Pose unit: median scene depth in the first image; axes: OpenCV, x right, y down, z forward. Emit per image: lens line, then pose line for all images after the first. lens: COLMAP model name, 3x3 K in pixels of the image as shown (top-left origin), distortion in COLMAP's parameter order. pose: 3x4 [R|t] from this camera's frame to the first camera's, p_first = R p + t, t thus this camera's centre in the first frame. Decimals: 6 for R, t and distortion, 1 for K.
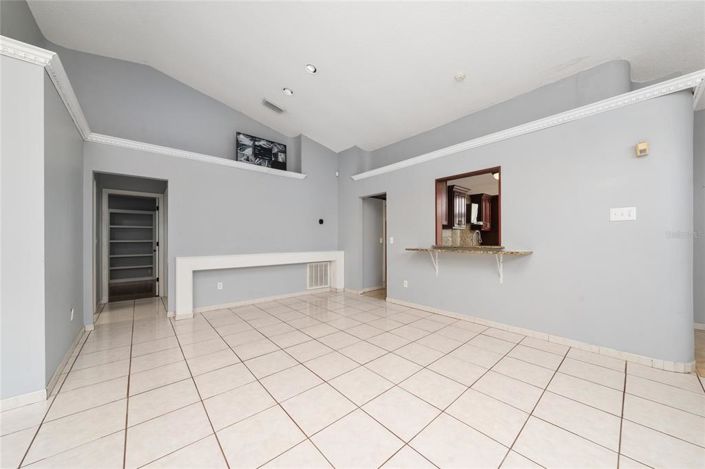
lens RADIAL K [[246.1, 0, 354.8], [0, 246.1, 237.1], [0, 0, 1]] dist [-0.000221, 0.000273]
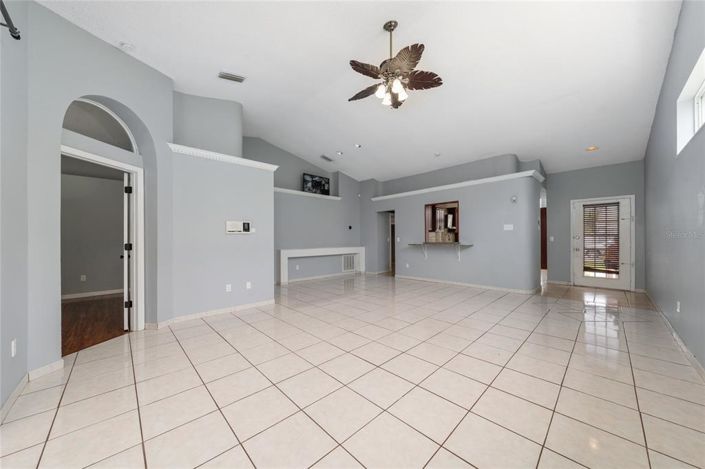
lens RADIAL K [[246.1, 0, 350.3], [0, 246.1, 237.6], [0, 0, 1]] dist [-0.000221, 0.000273]
pose [[0.999171, -0.006665, 0.040171, -0.208590], [0.006499, 0.999970, 0.004255, -0.008049], [-0.040198, -0.003991, 0.999184, -0.549592]]
